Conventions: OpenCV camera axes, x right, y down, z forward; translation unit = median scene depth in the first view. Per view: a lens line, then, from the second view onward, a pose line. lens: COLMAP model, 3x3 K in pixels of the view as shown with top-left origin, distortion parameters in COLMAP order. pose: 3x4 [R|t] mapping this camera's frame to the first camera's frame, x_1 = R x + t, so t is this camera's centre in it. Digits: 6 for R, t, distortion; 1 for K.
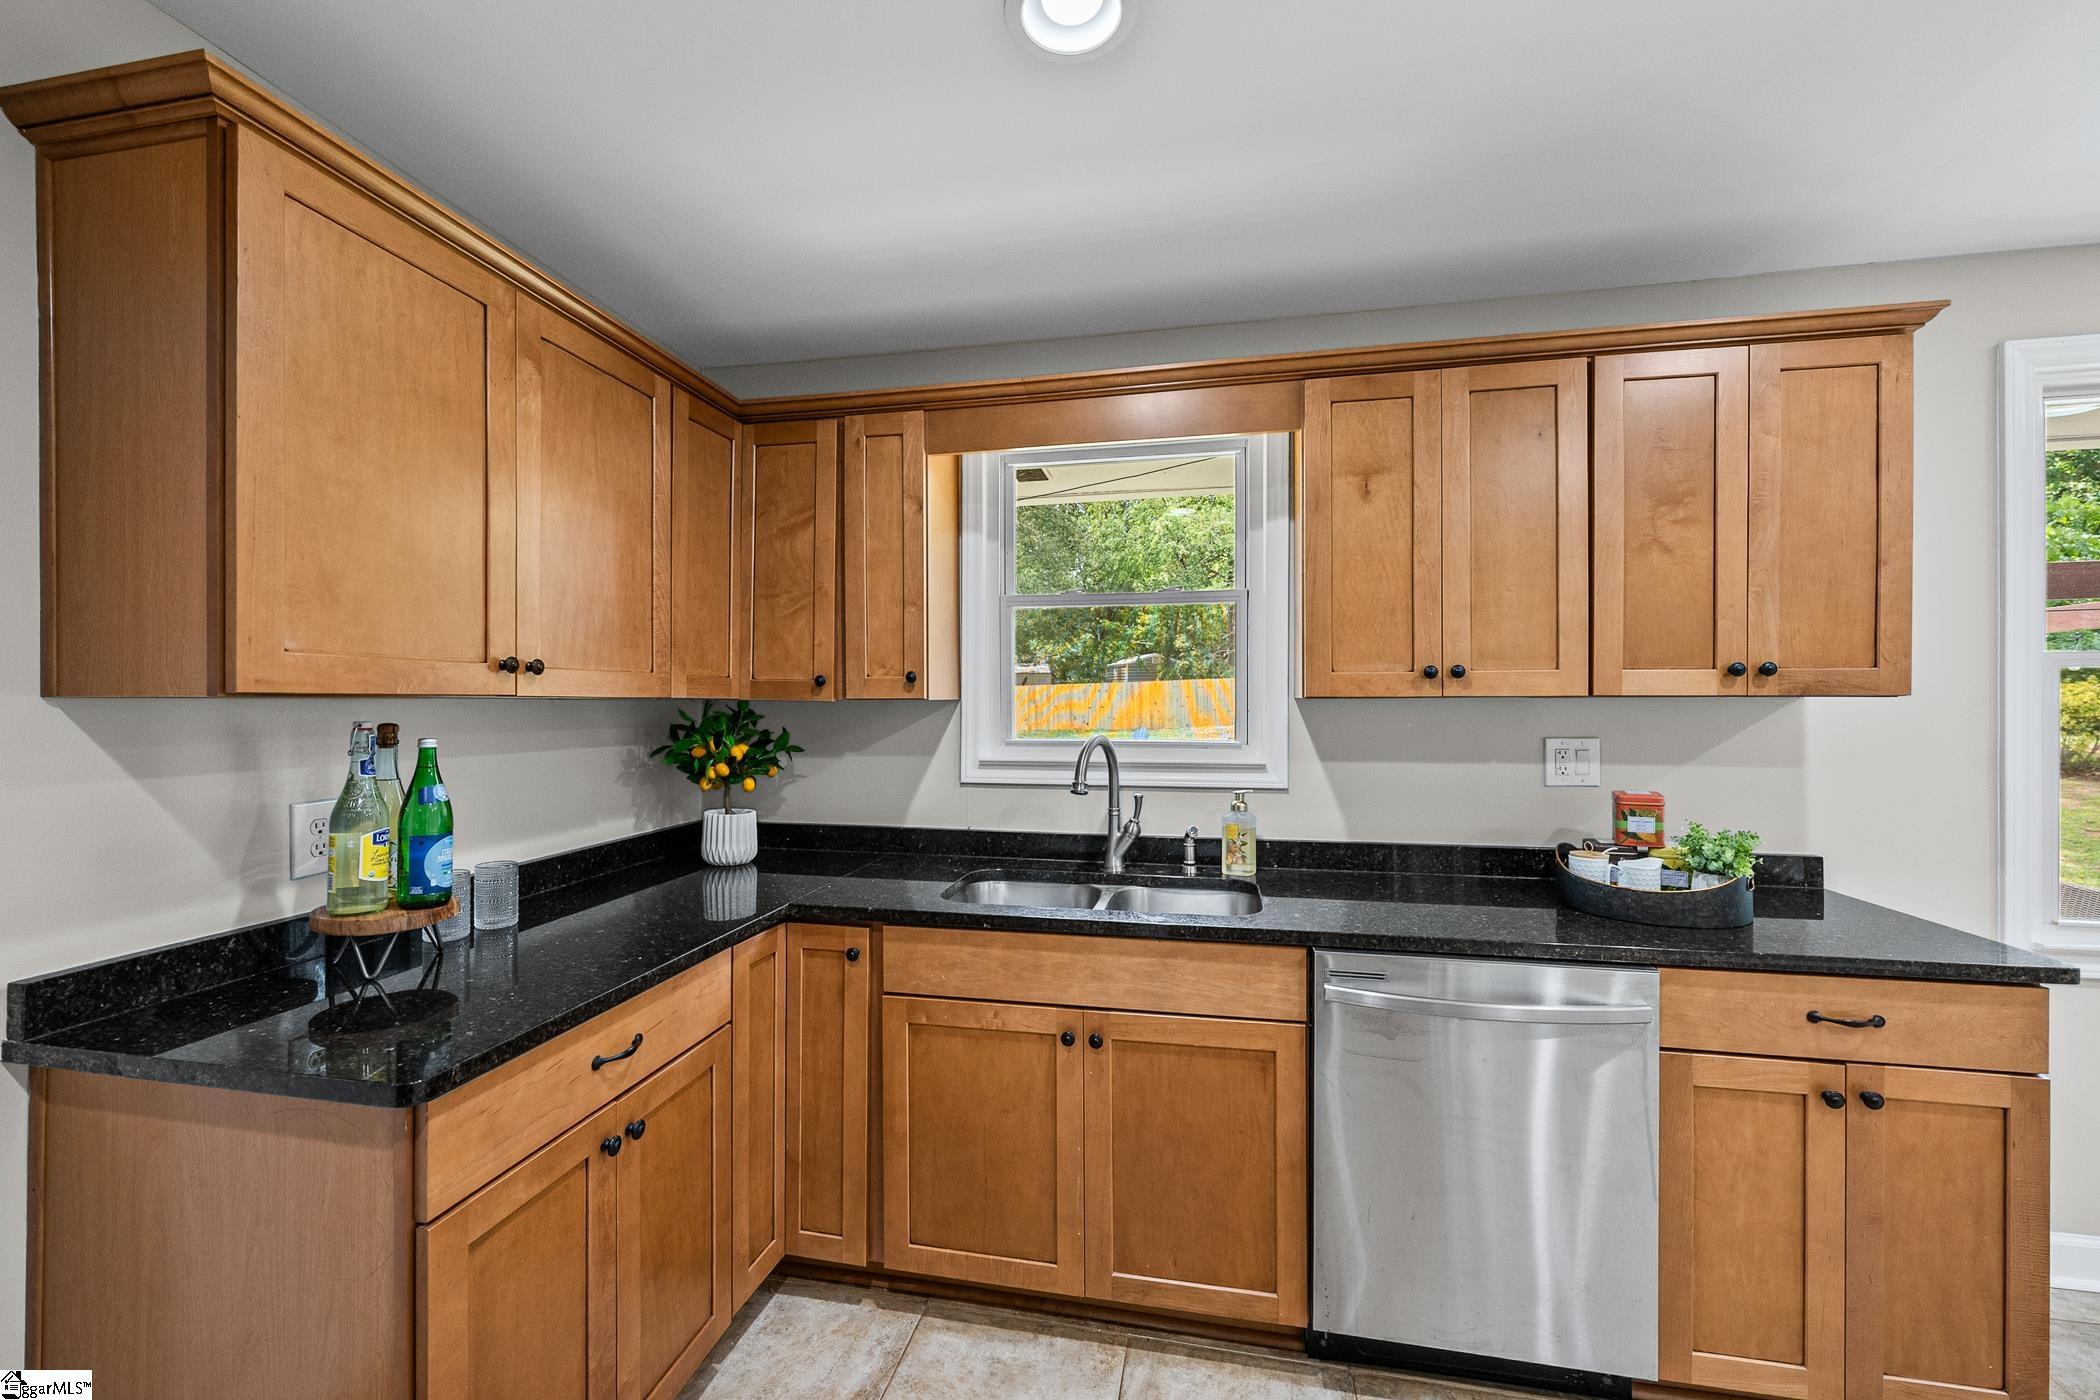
lens RADIAL K [[832.9, 0, 1045.2], [0, 832.9, 695.2], [0, 0, 1]] dist [-0.002698, 0.000054]
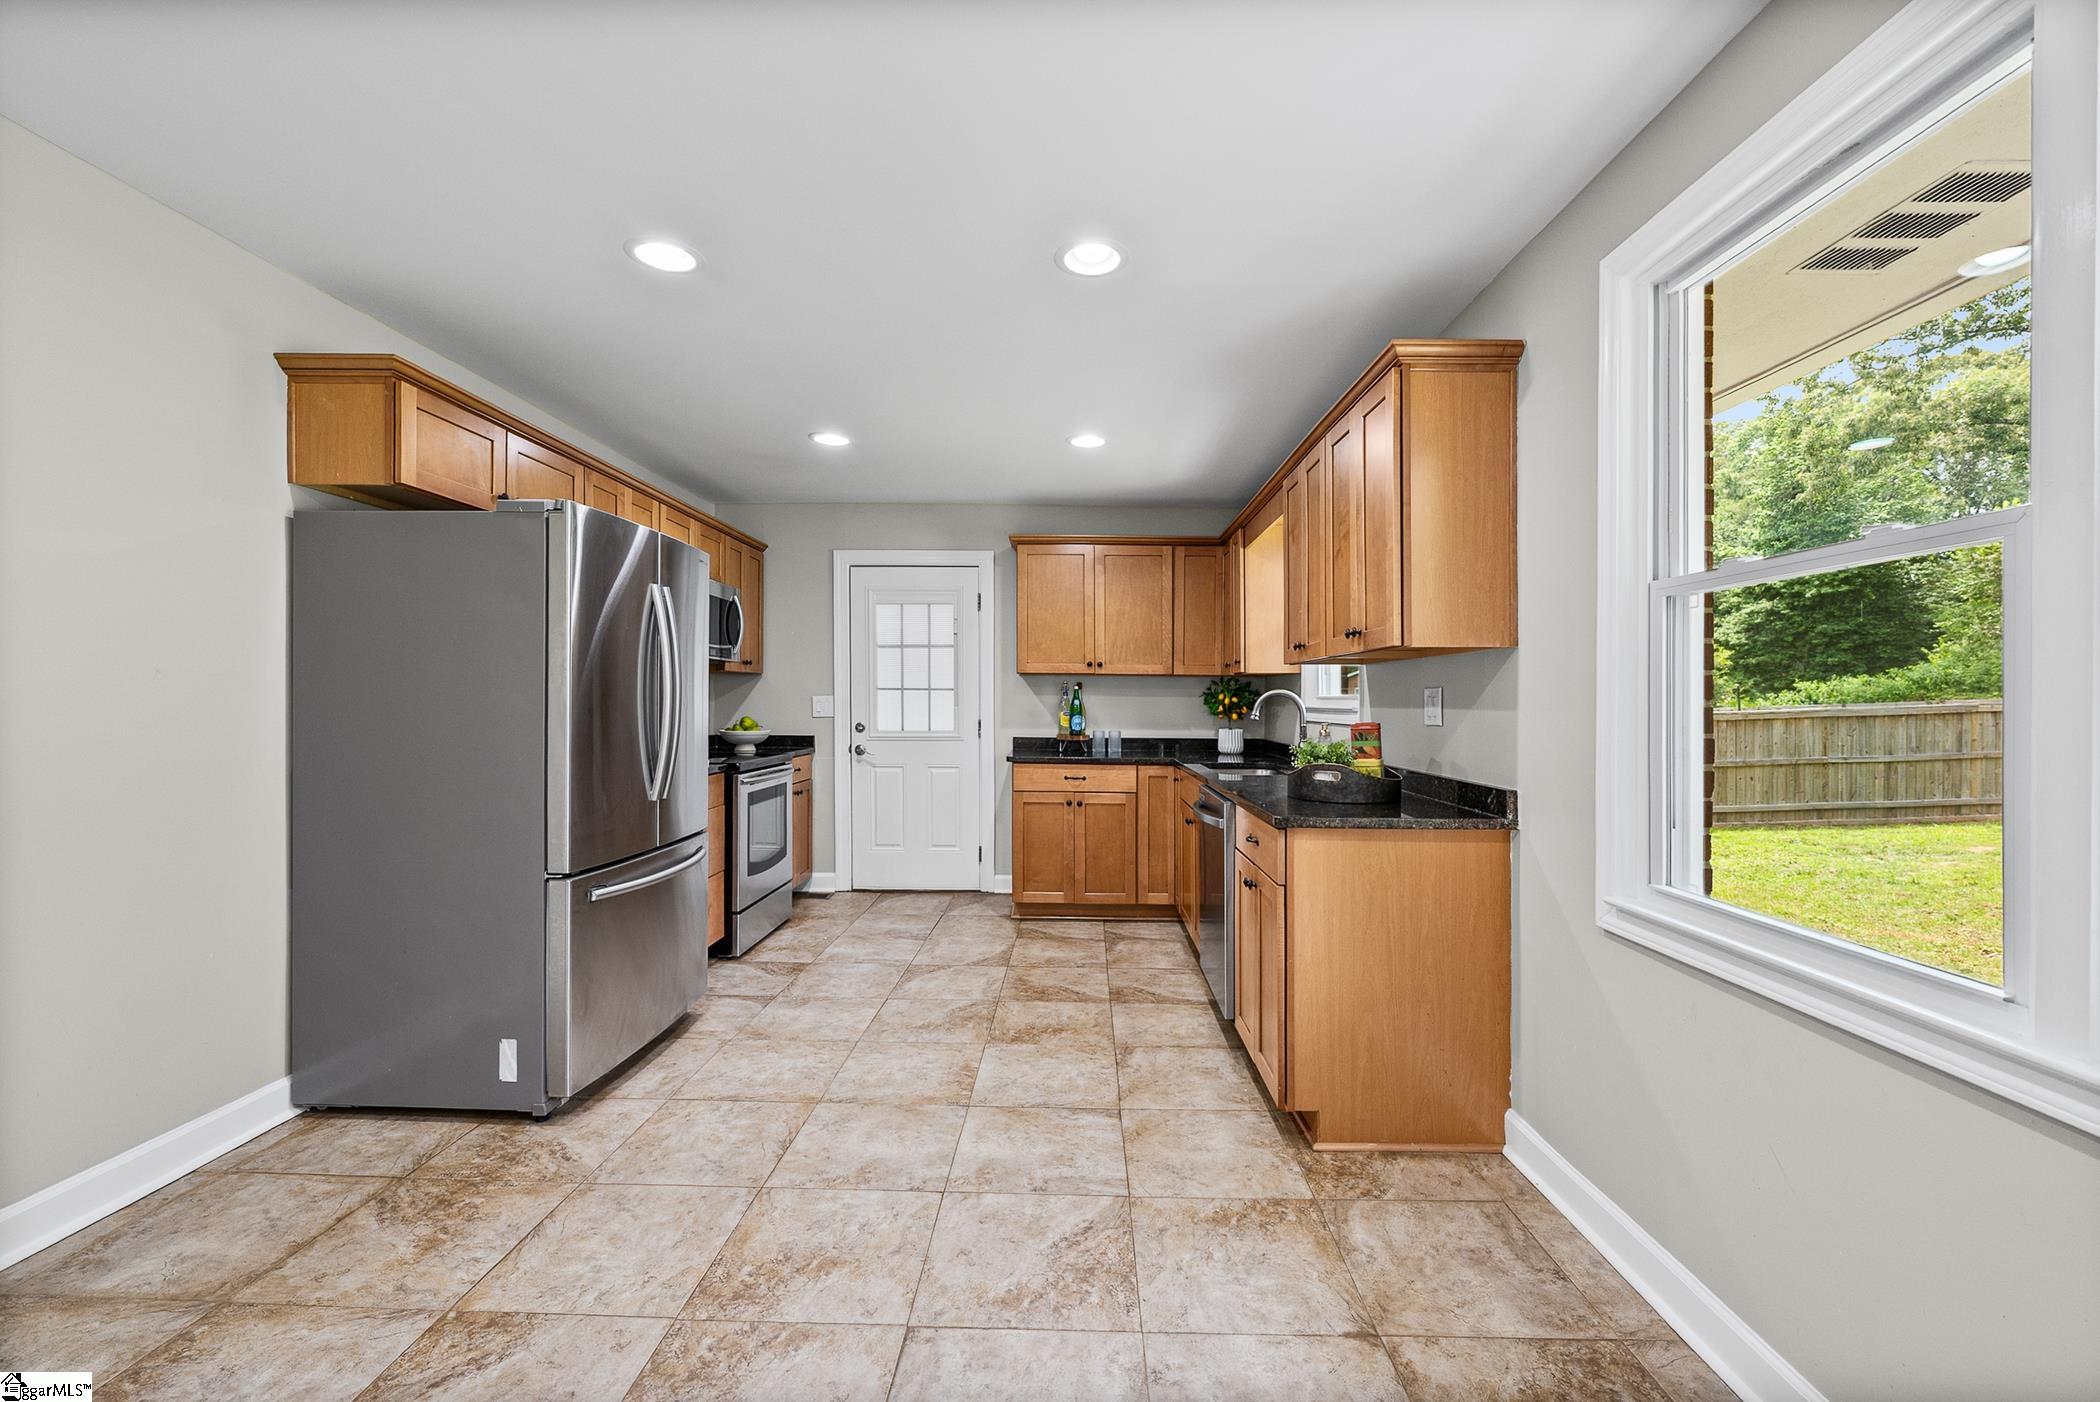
lens RADIAL K [[861.0, 0, 1050.0], [0, 861.0, 701.0], [0, 0, 1]] dist [-0.000299, -0.000081]
pose [[0.176069, 0.003064, -0.984373, 2.183511], [0.000728, 0.999994, 0.003243, 0.079658], [0.984378, -0.001288, 0.176066, 0.218269]]
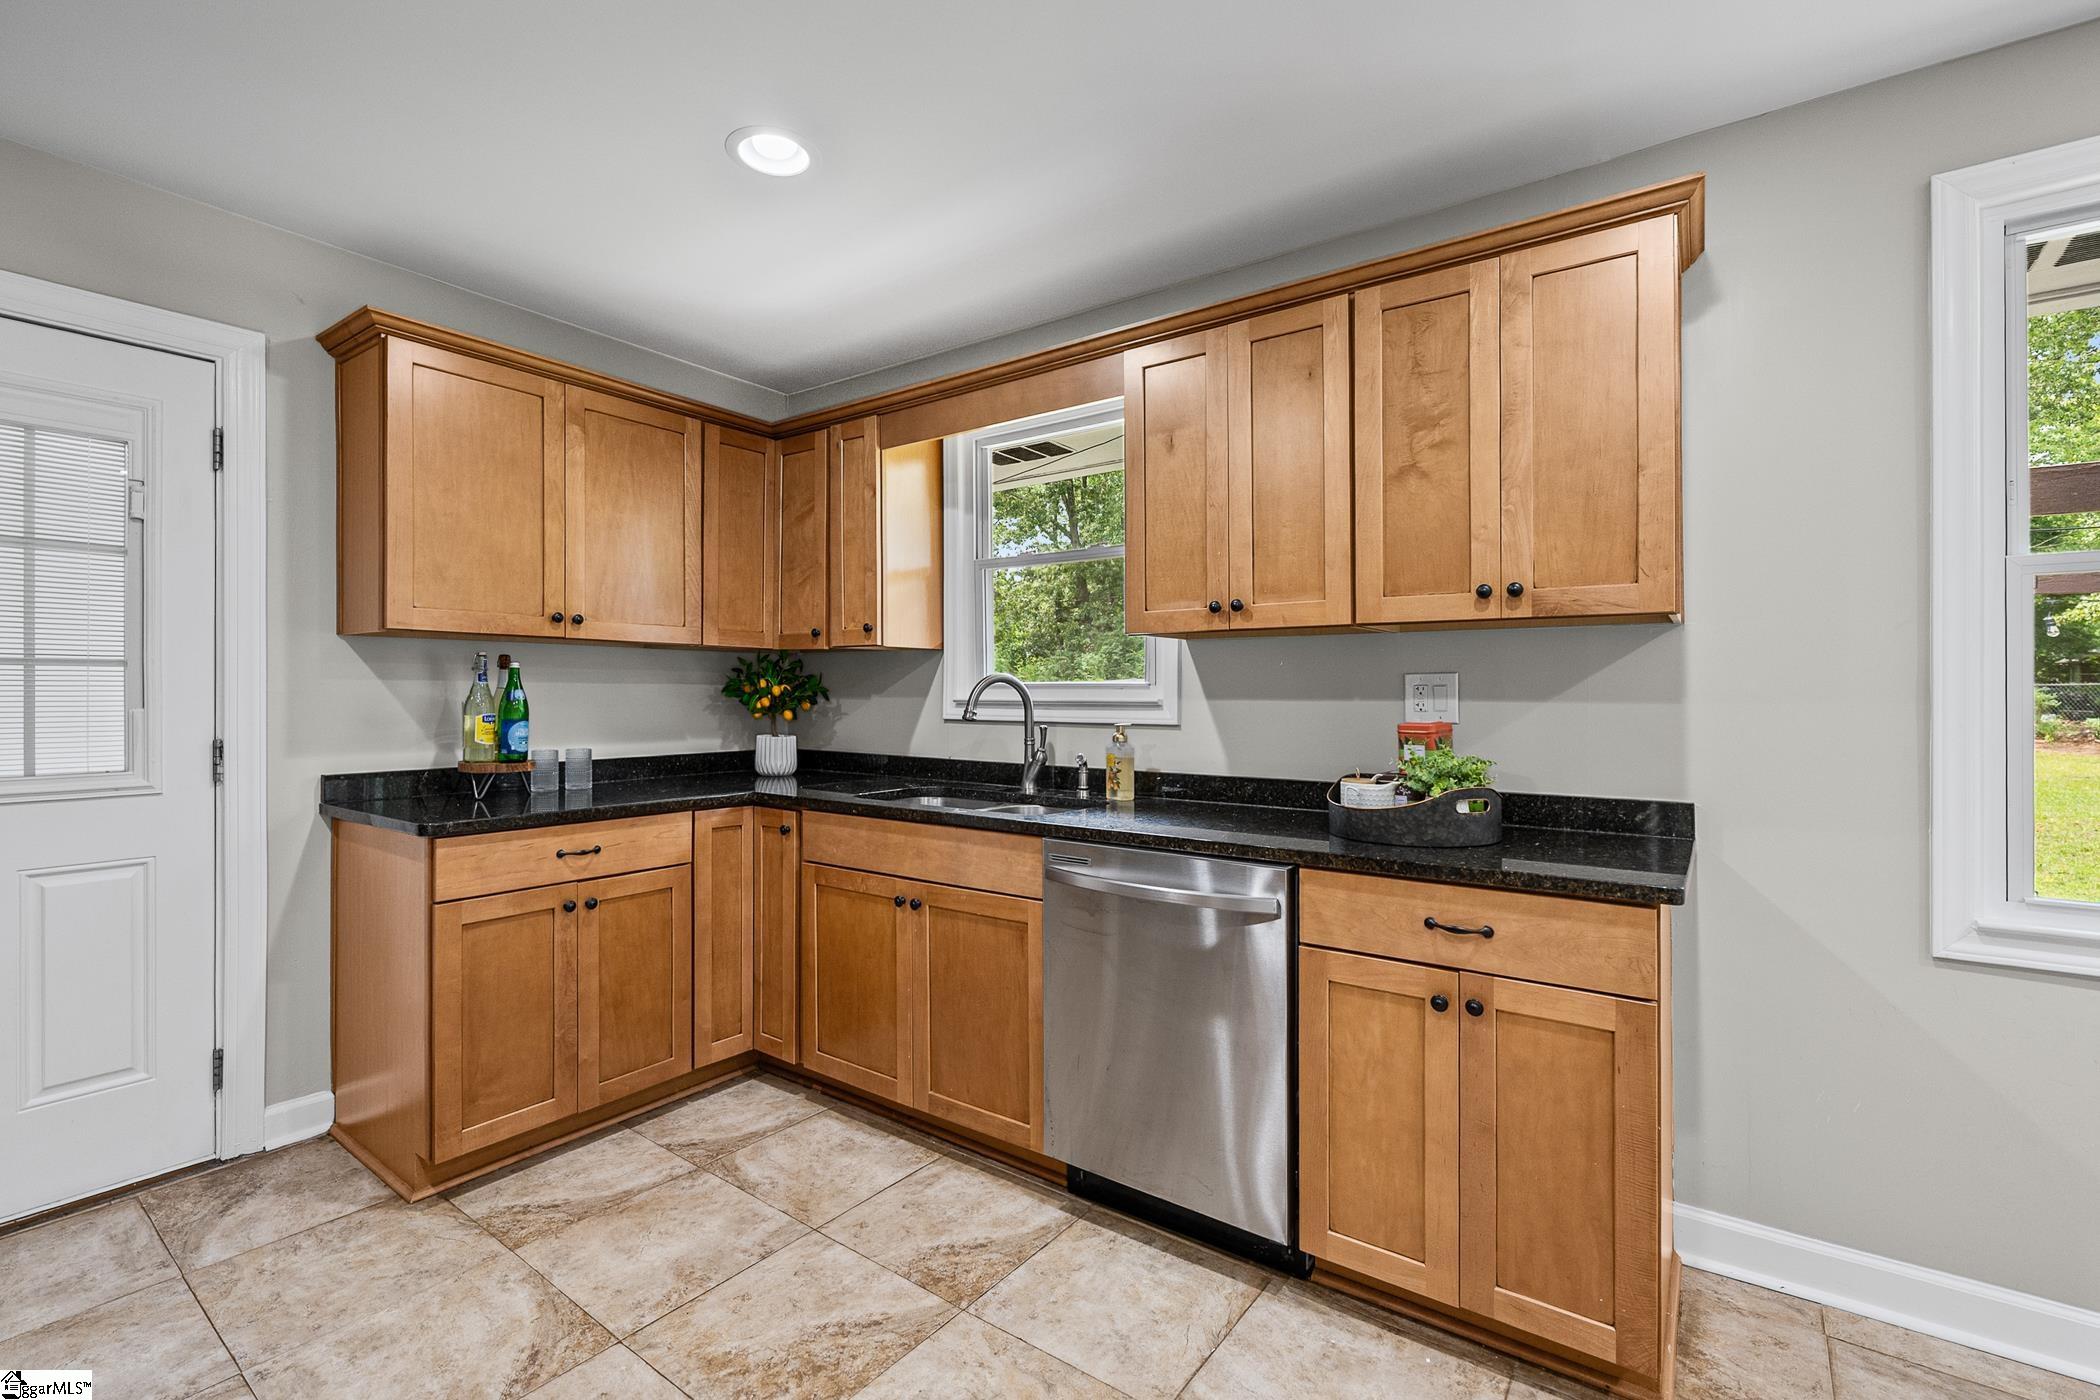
lens RADIAL K [[932.2, 0, 1049.1], [0, 932.2, 684.4], [0, 0, 1]] dist [-0.002503, -0.000302]
pose [[0.909051, 0.000267, -0.416685, 0.810687], [-0.000539, 1.000000, -0.000535, 0.077400], [0.416685, 0.000711, 0.909051, -0.201386]]
